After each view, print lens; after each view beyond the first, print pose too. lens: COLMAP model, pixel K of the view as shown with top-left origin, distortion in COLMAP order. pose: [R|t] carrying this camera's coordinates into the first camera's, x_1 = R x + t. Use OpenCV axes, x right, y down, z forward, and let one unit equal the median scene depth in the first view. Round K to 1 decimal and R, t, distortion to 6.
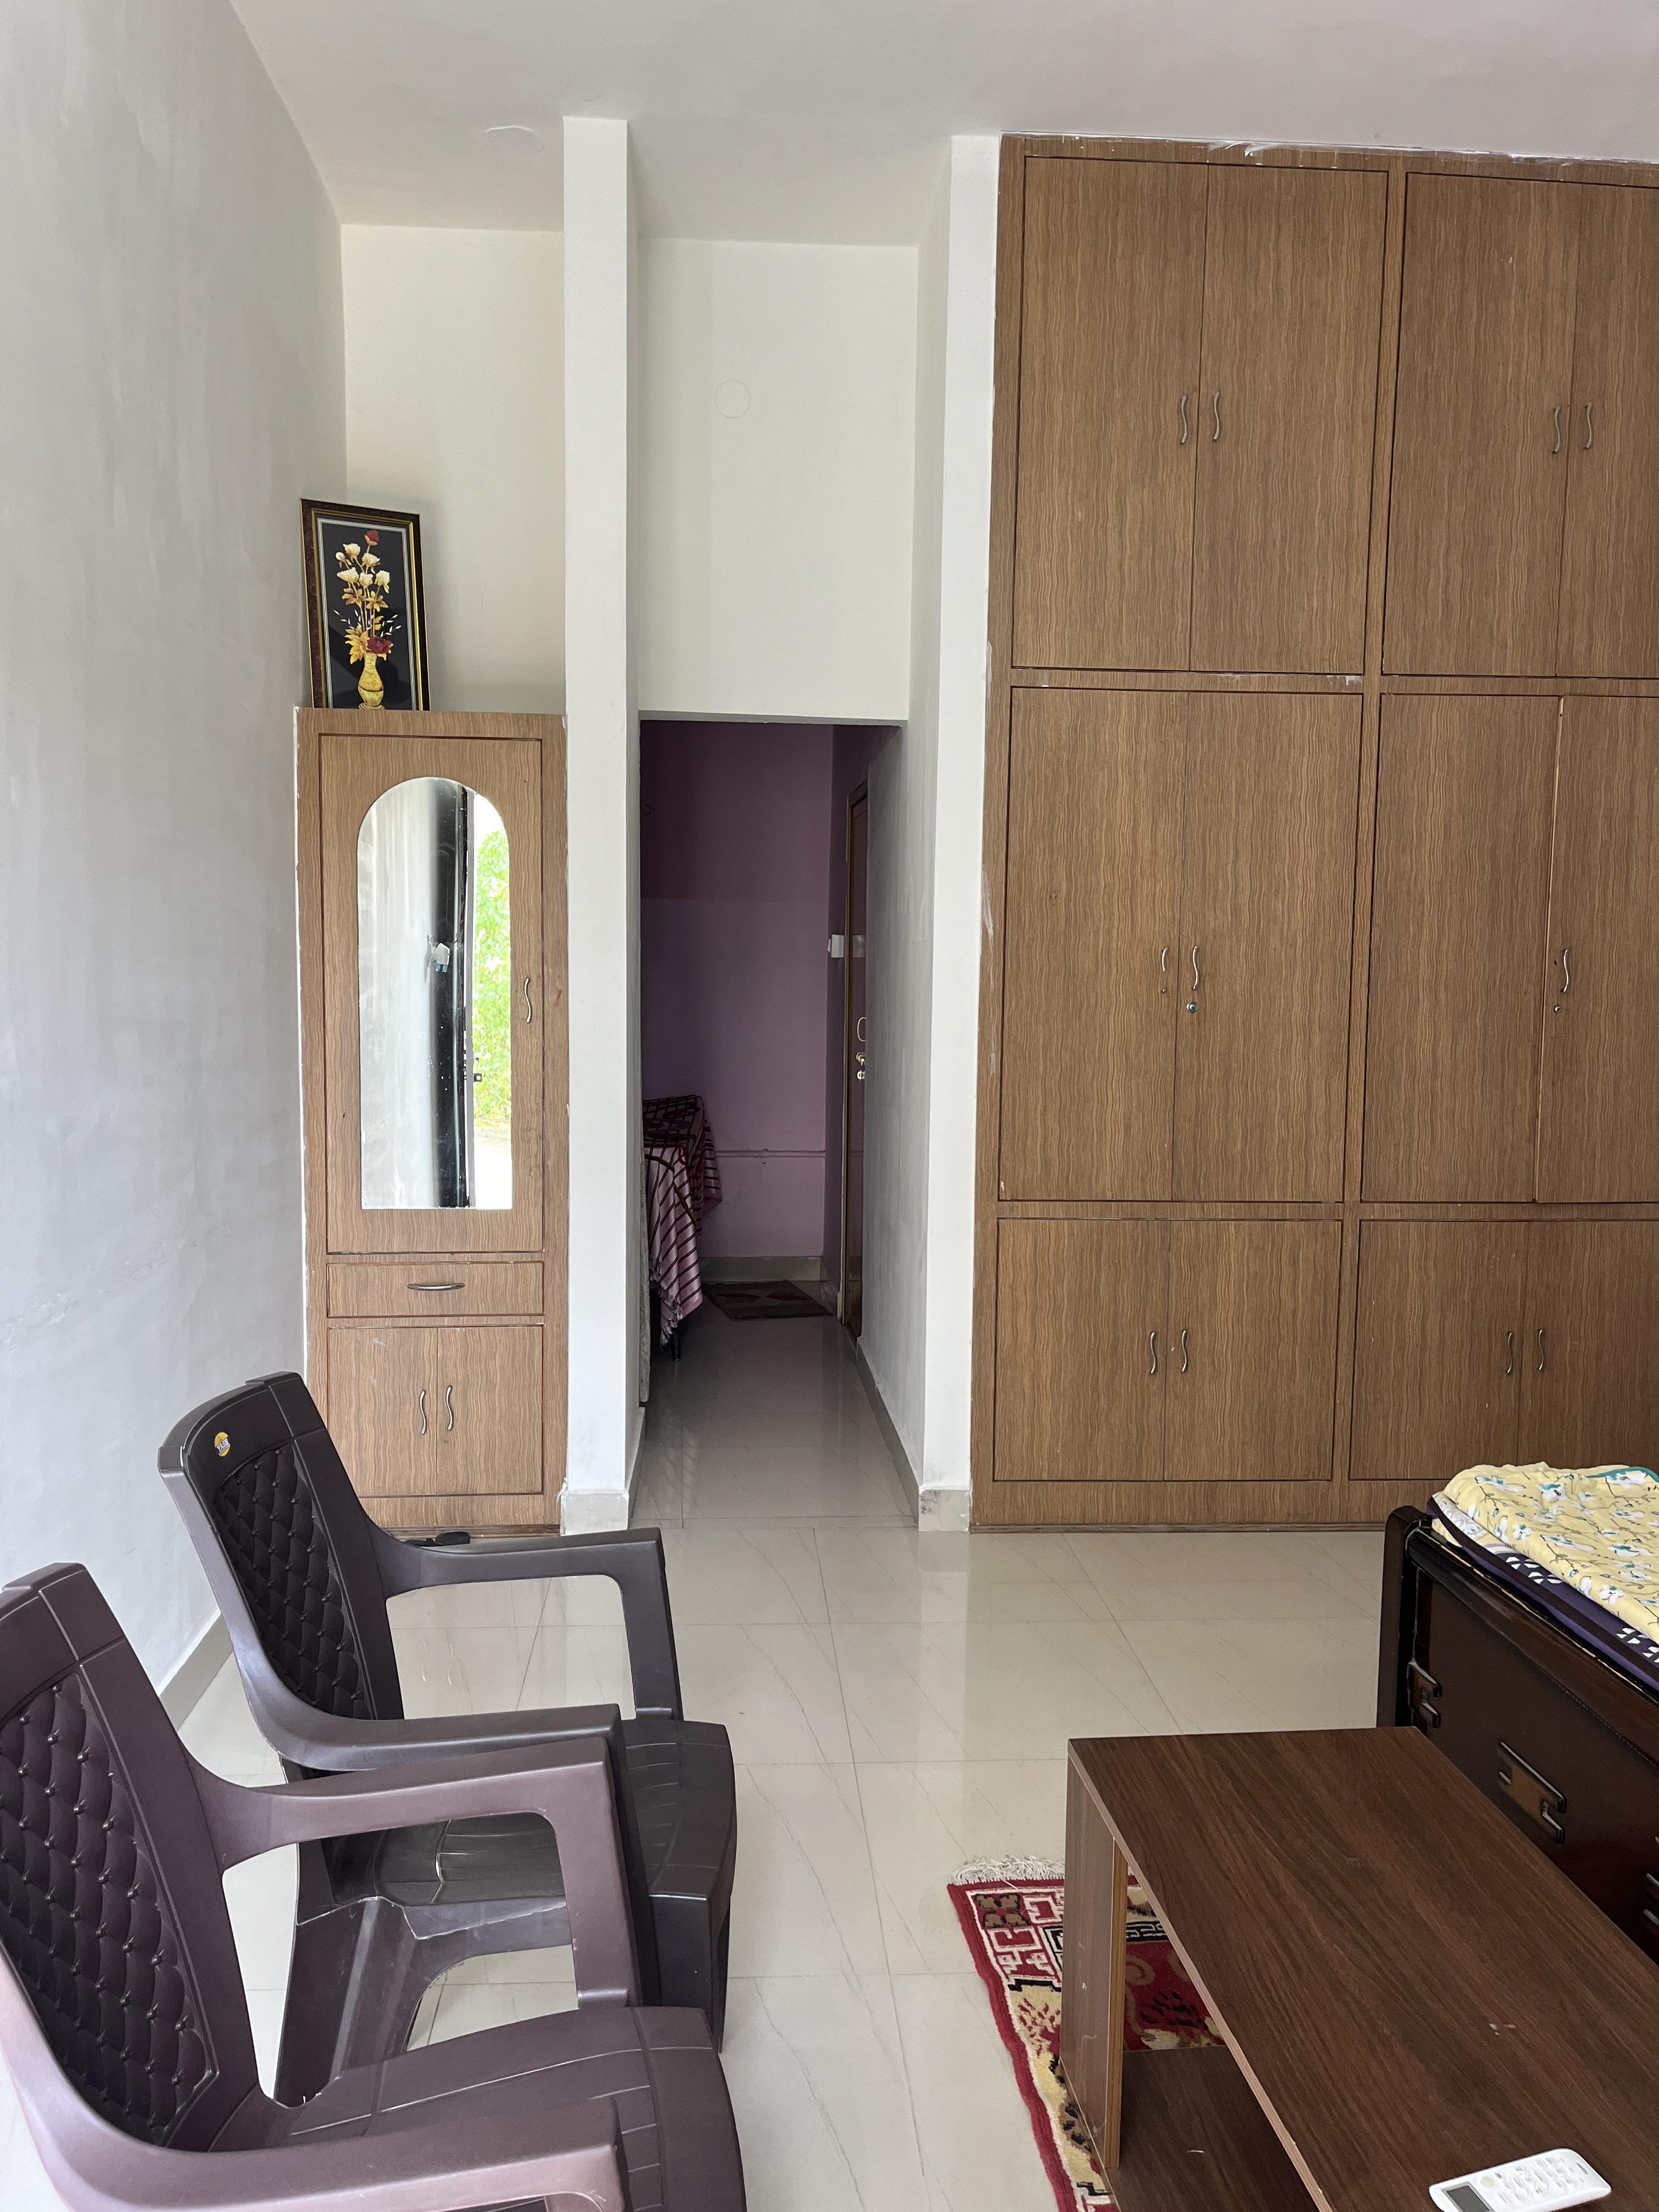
lens RADIAL K [[1726.5, 0, 814.8], [0, 1726.5, 1115.8], [0, 0, 1]] dist [0.155305, -0.194549]
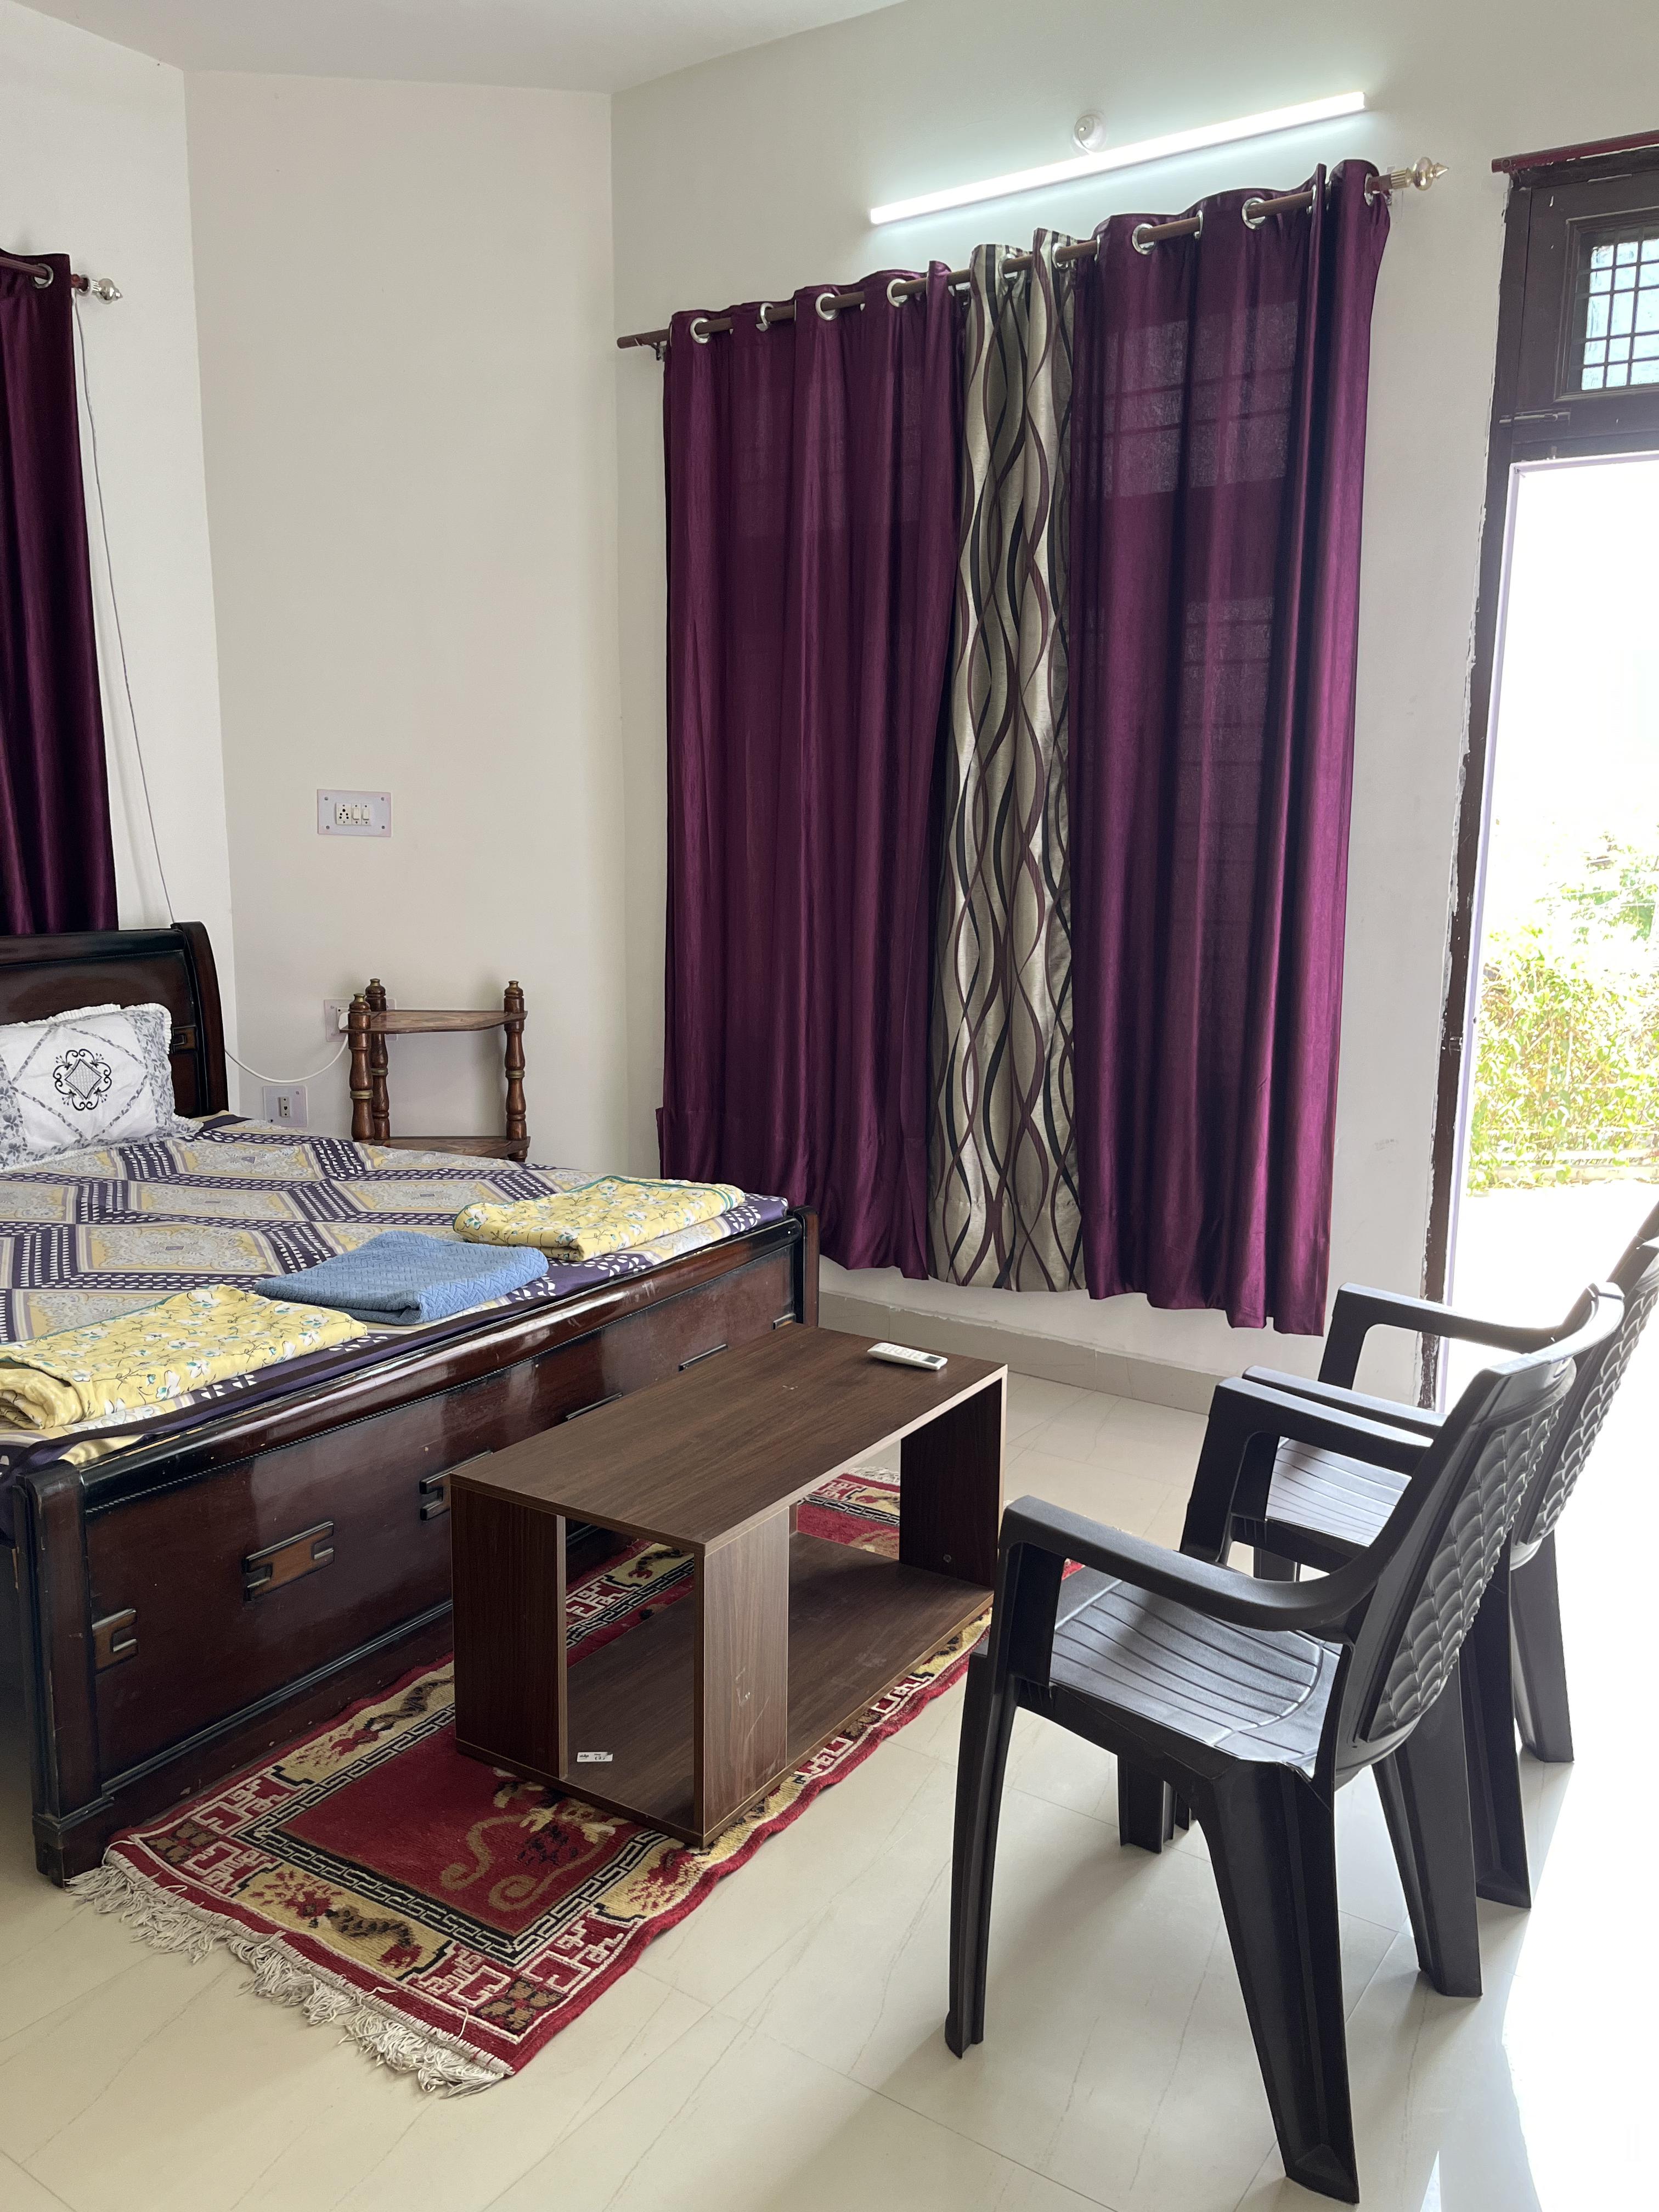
lens RADIAL K [[1726.5, 0, 814.8], [0, 1726.5, 1115.8], [0, 0, 1]] dist [0.155305, -0.194549]
pose [[-0.794077, -0.128896, 0.593993, -0.483993], [0.024383, 0.969714, 0.243025, -0.144434], [-0.607328, 0.207464, -0.766884, 1.668251]]
